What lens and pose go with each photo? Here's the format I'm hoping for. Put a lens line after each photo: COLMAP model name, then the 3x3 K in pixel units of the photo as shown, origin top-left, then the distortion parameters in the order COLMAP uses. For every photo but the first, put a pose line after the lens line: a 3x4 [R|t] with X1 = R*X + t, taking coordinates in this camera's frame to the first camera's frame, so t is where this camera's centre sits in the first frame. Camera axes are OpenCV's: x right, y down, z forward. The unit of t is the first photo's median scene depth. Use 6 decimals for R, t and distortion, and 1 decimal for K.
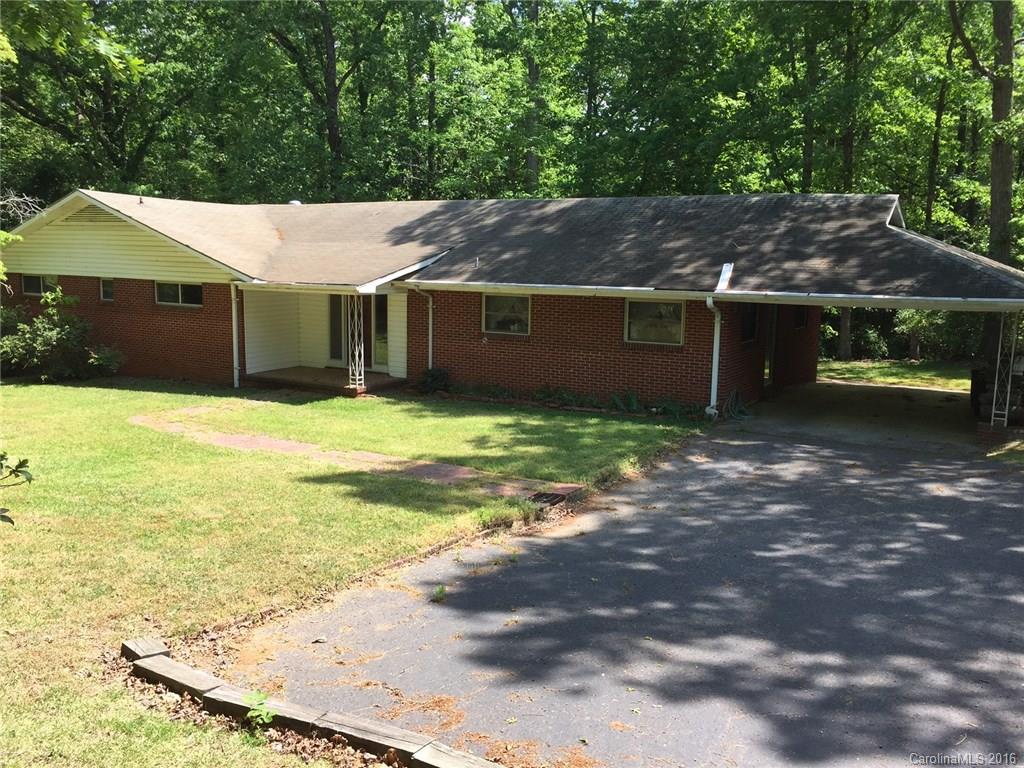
lens RADIAL K [[893.1, 0, 509.6], [0, 893.1, 391.0], [0, 0, 1]] dist [0.103311, -0.150371]
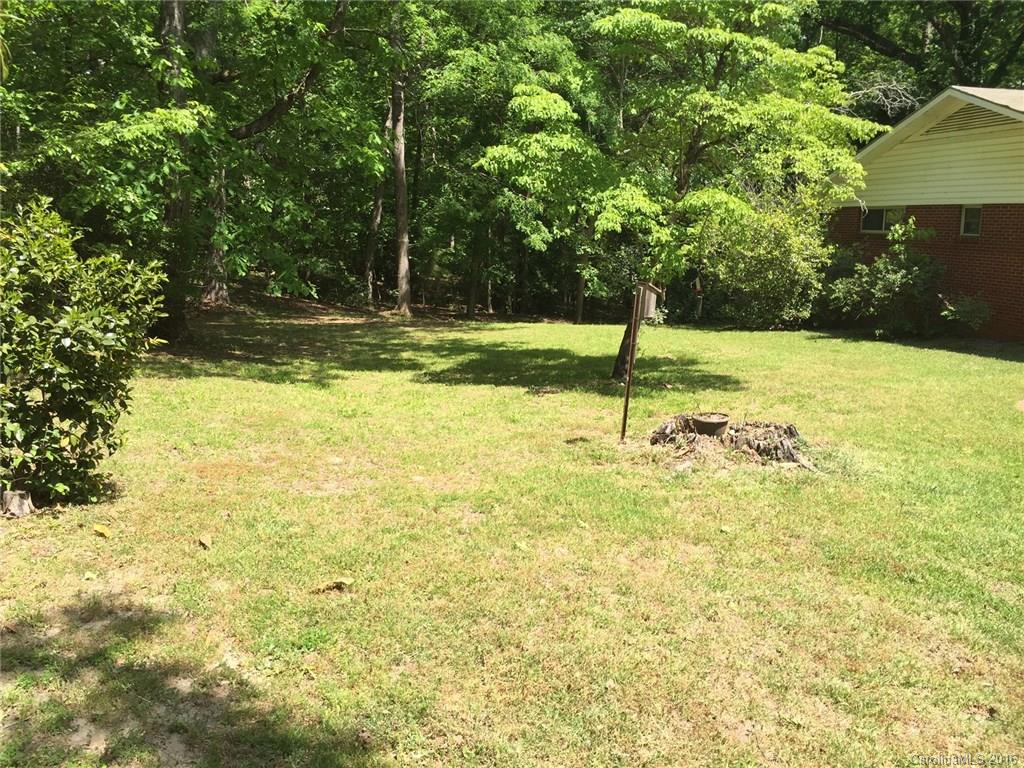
lens RADIAL K [[893.1, 0, 509.6], [0, 893.1, 391.0], [0, 0, 1]] dist [0.103311, -0.150371]
pose [[0.677148, 0.122079, -0.725649, -0.150862], [-0.090335, 0.992474, 0.082671, -0.000077], [0.730281, 0.009571, 0.683080, 0.224303]]
